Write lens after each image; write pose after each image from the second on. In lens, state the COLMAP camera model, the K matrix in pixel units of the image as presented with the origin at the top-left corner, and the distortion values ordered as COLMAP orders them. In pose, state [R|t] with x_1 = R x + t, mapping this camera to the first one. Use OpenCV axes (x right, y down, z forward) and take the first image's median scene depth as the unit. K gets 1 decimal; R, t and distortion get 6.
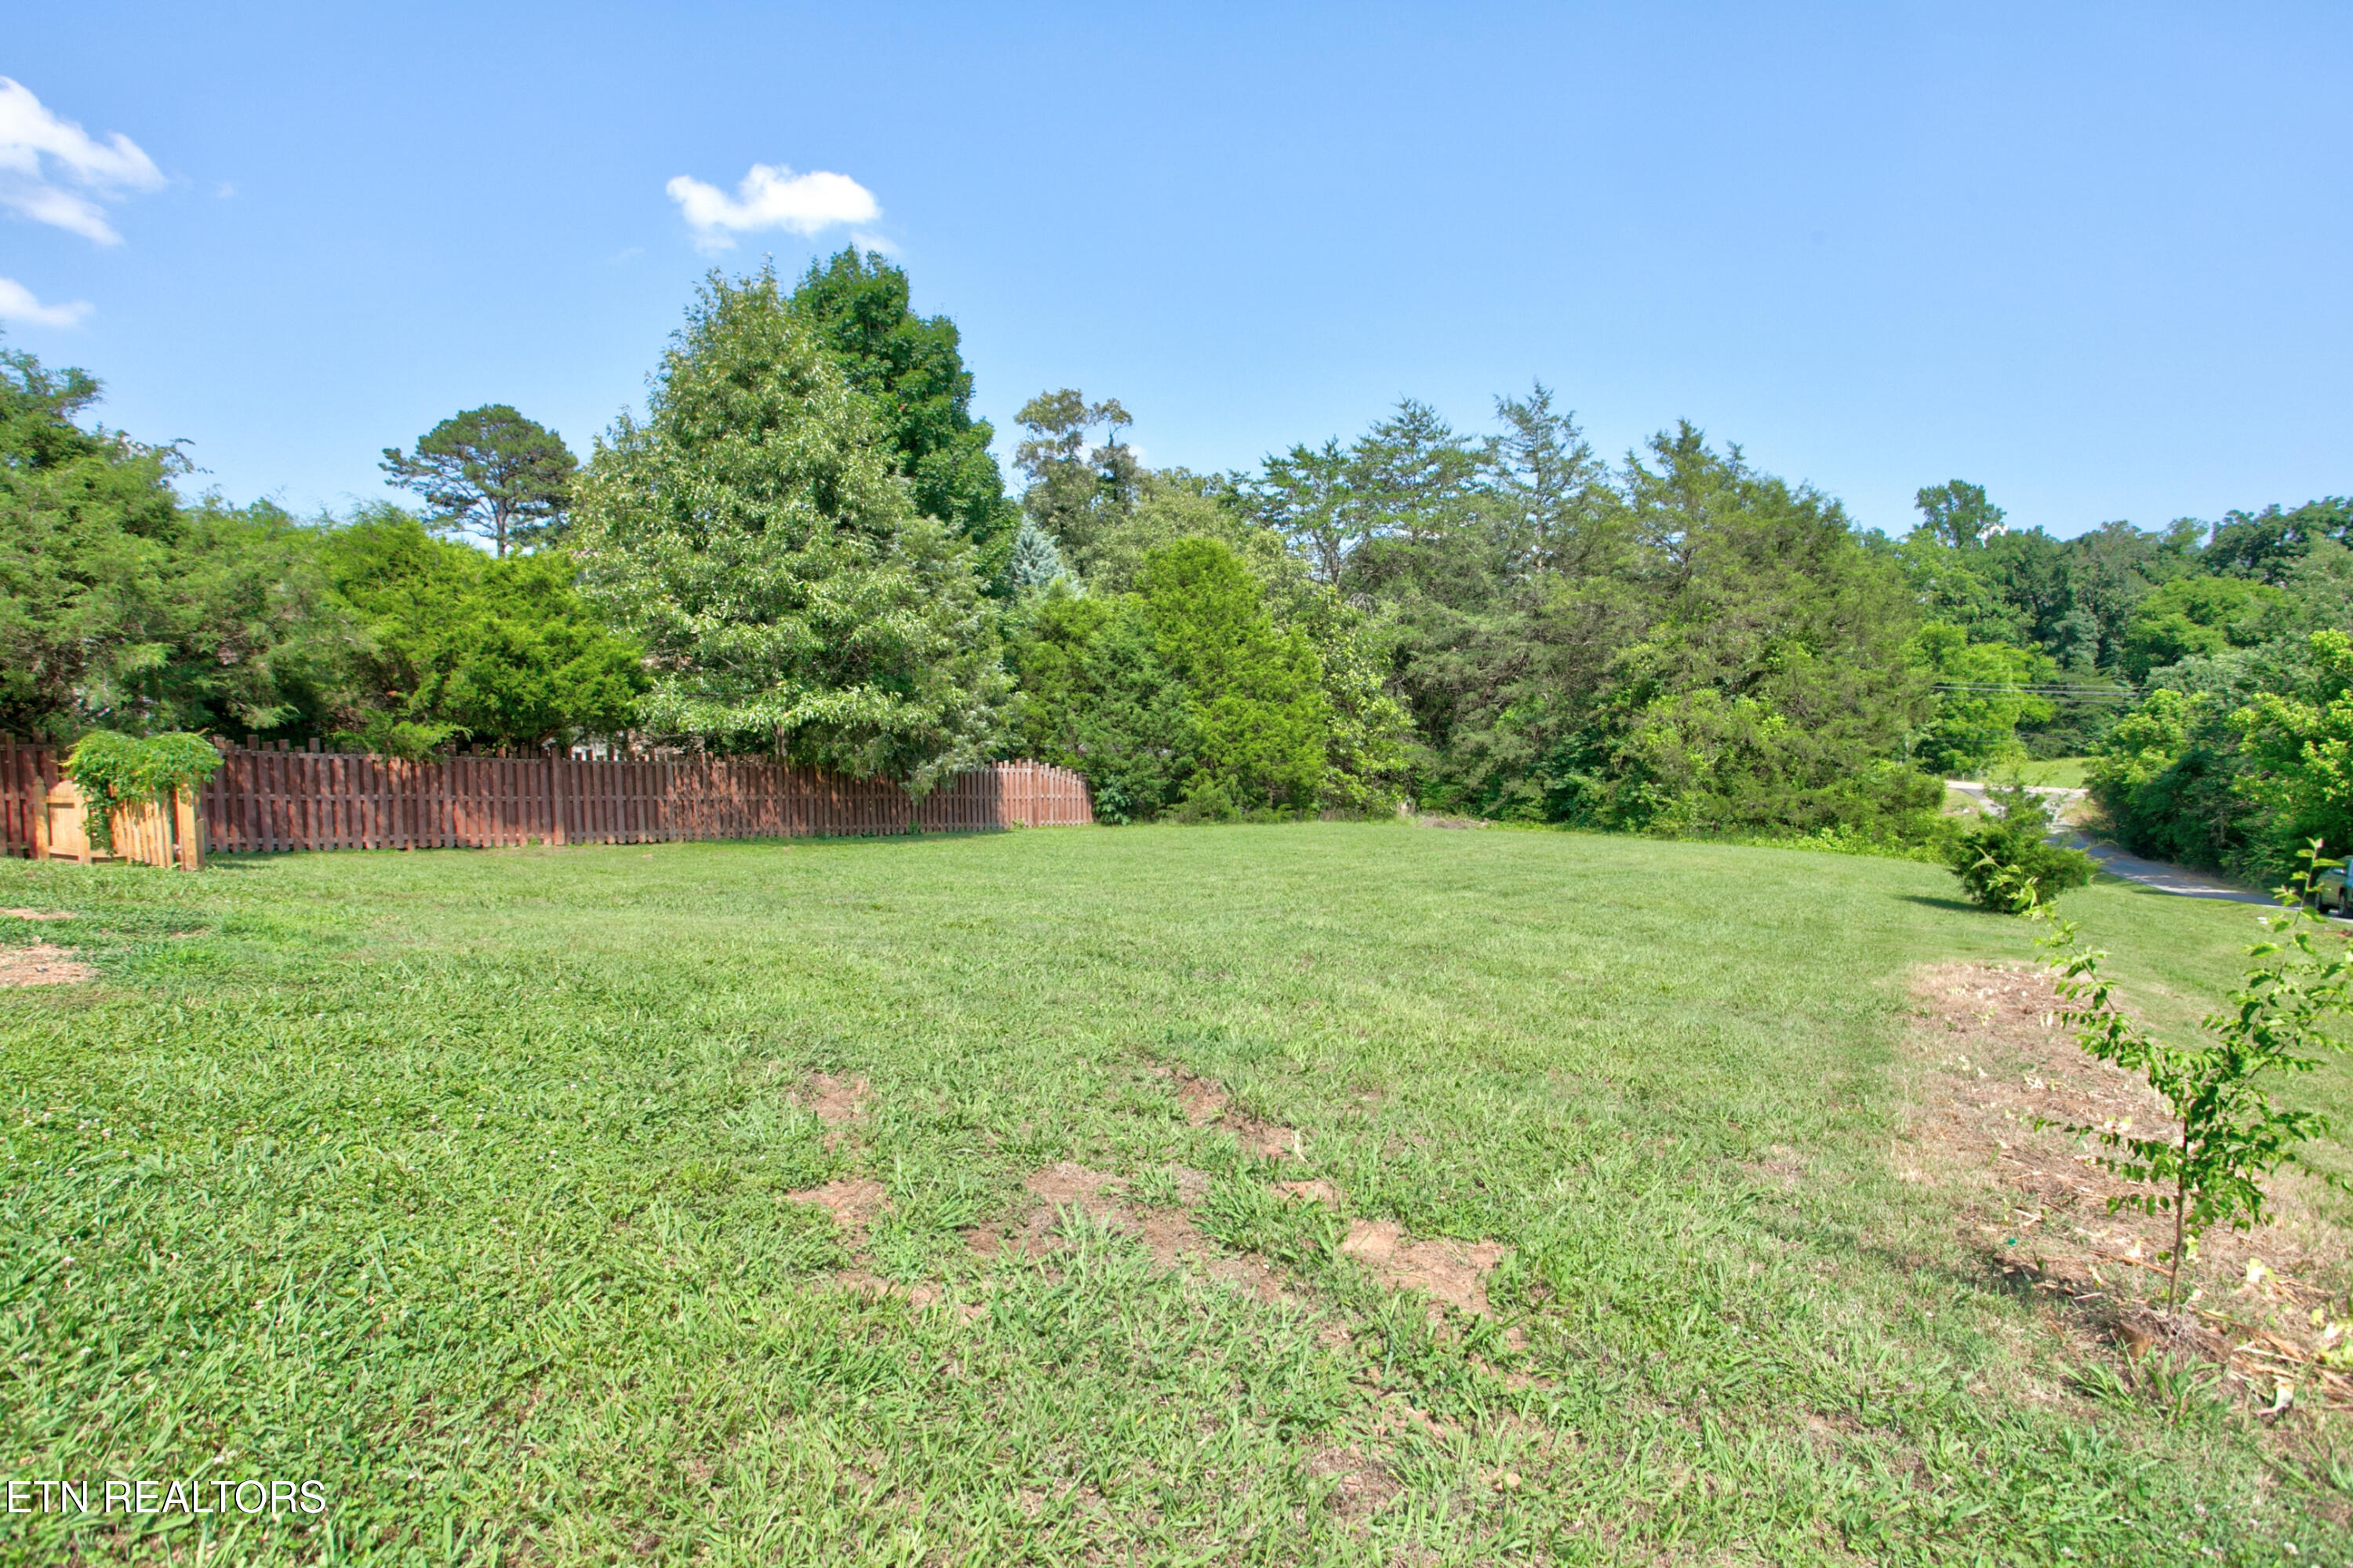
lens RADIAL K [[1218.9, 0, 1178.1], [0, 1218.9, 774.4], [0, 0, 1]] dist [-0.021702, 0.025989]
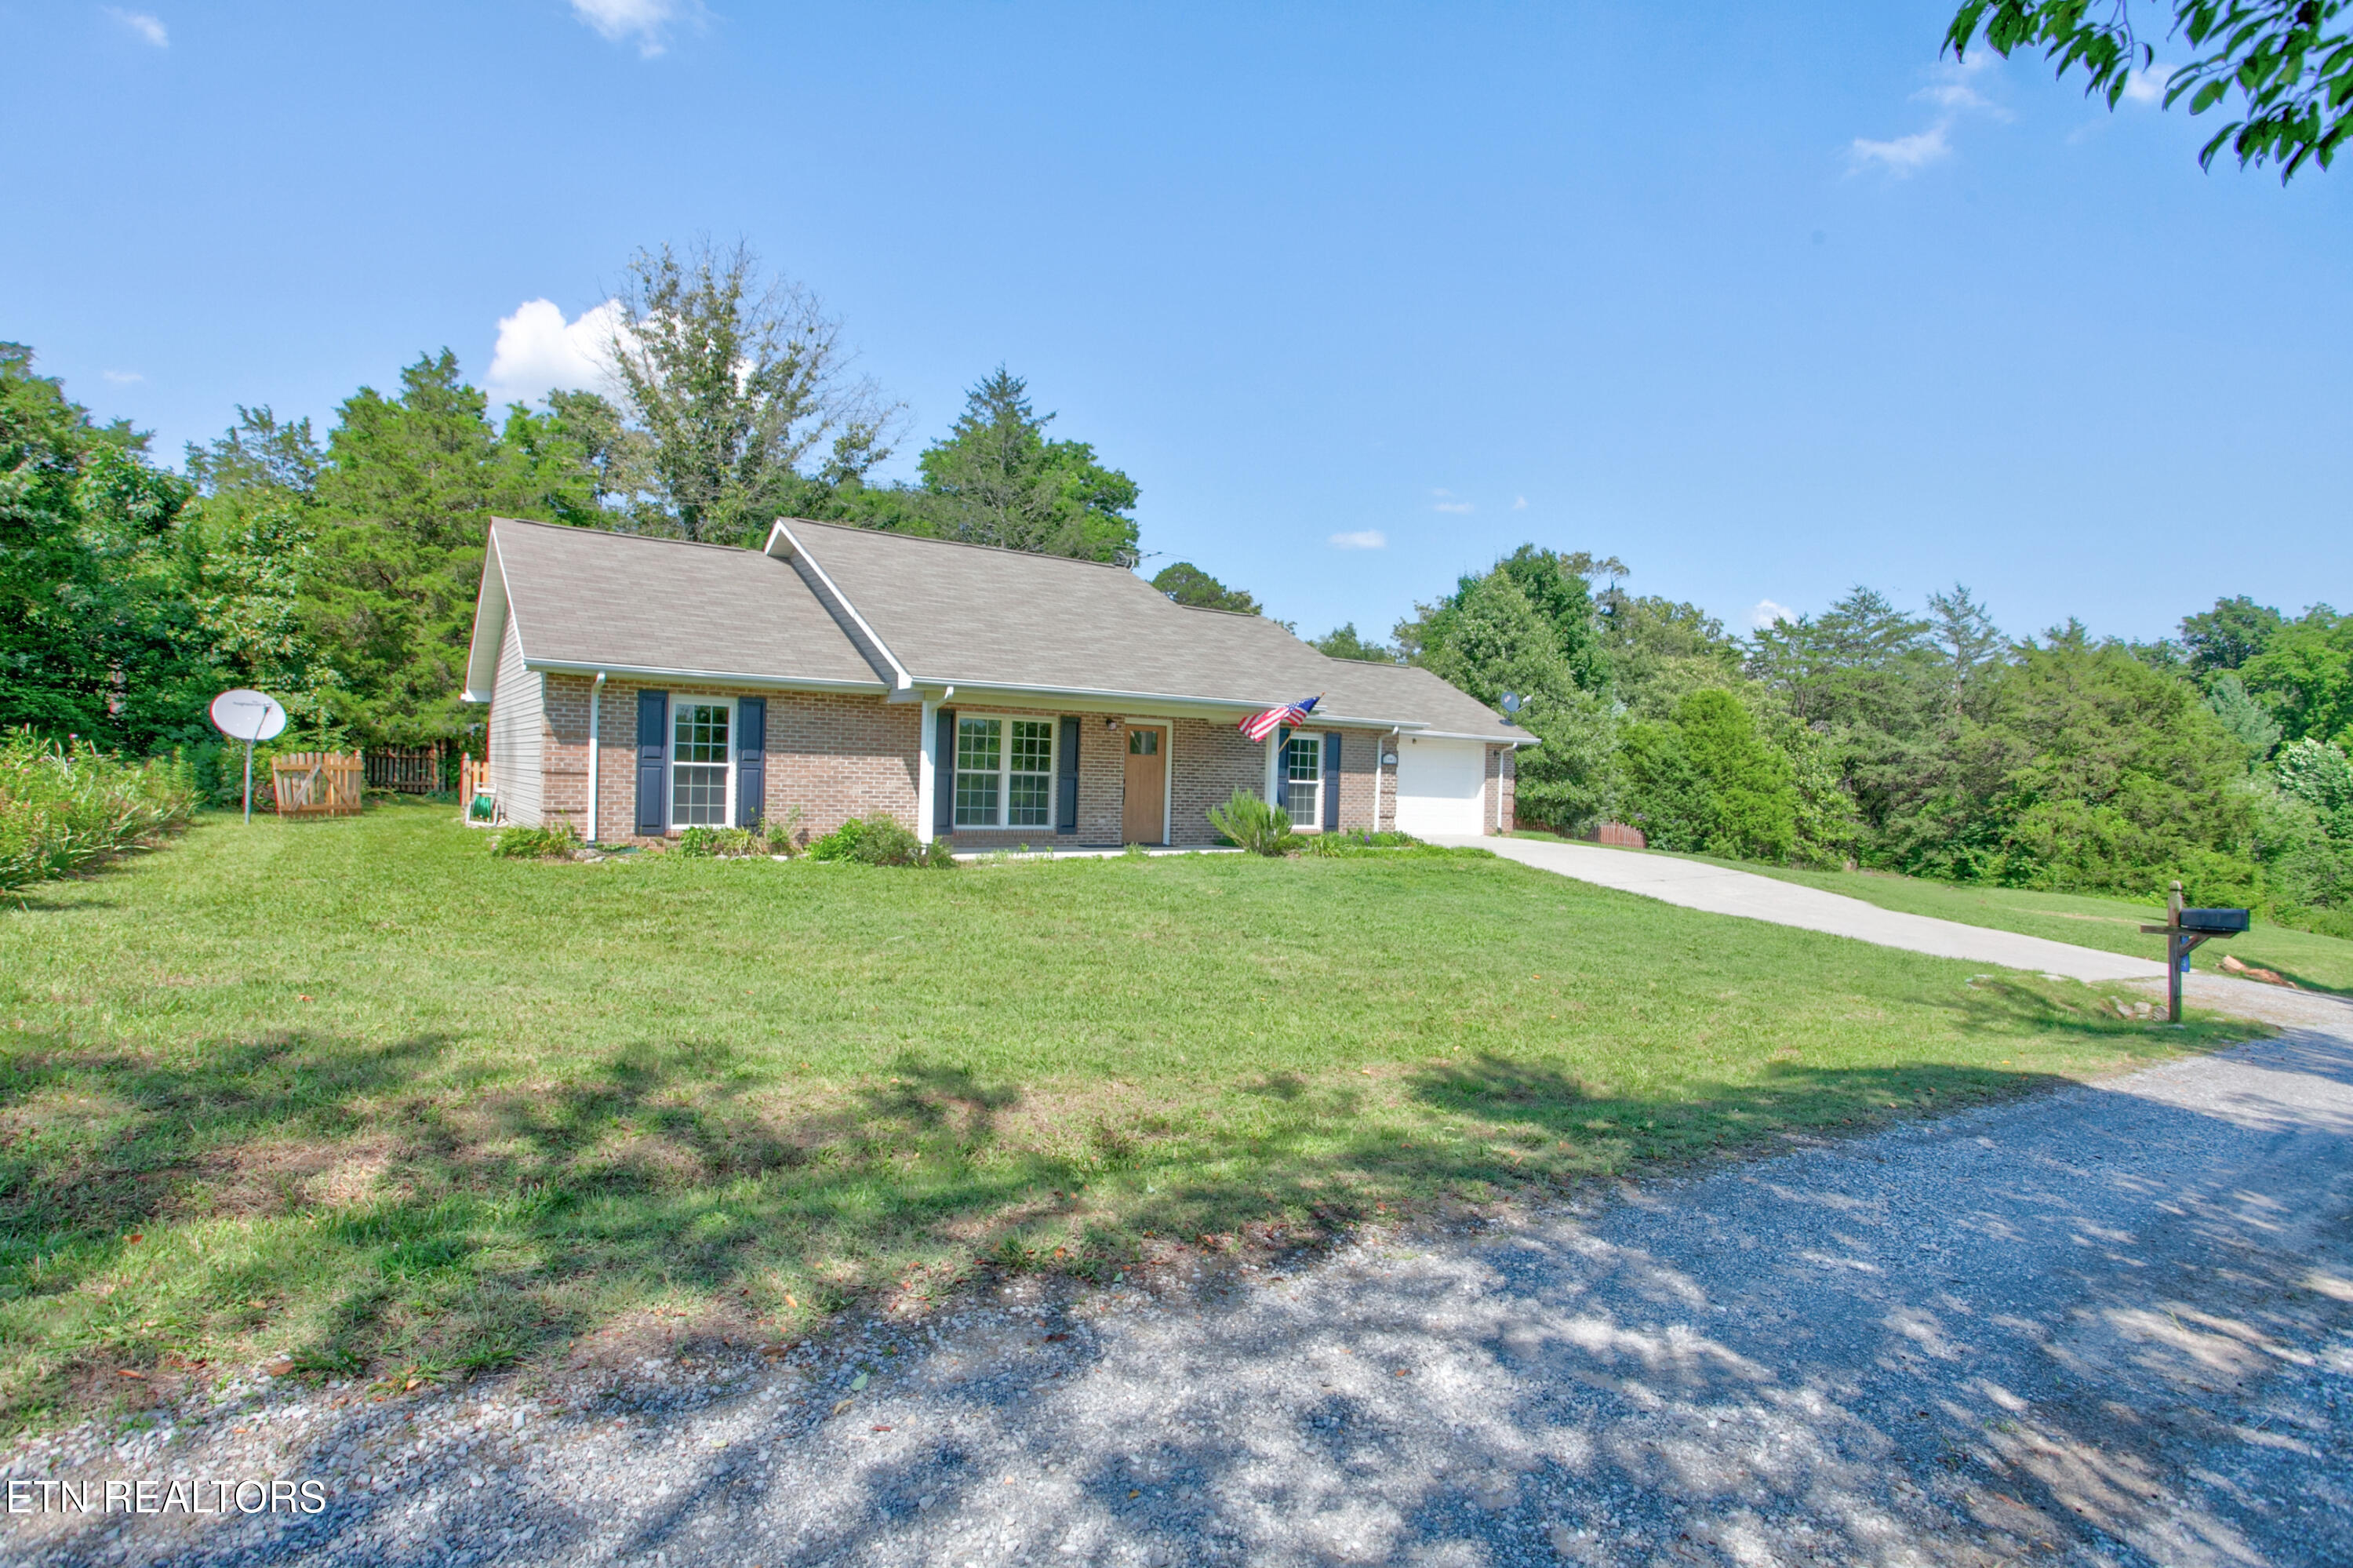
lens RADIAL K [[1218.9, 0, 1168.1], [0, 1218.9, 767.7], [0, 0, 1]] dist [-0.021702, 0.025989]
pose [[0.950510, 0.043835, -0.307585, -0.185296], [-0.058401, 0.997558, -0.038307, 0.015960], [0.305155, 0.054374, 0.950749, -0.810665]]
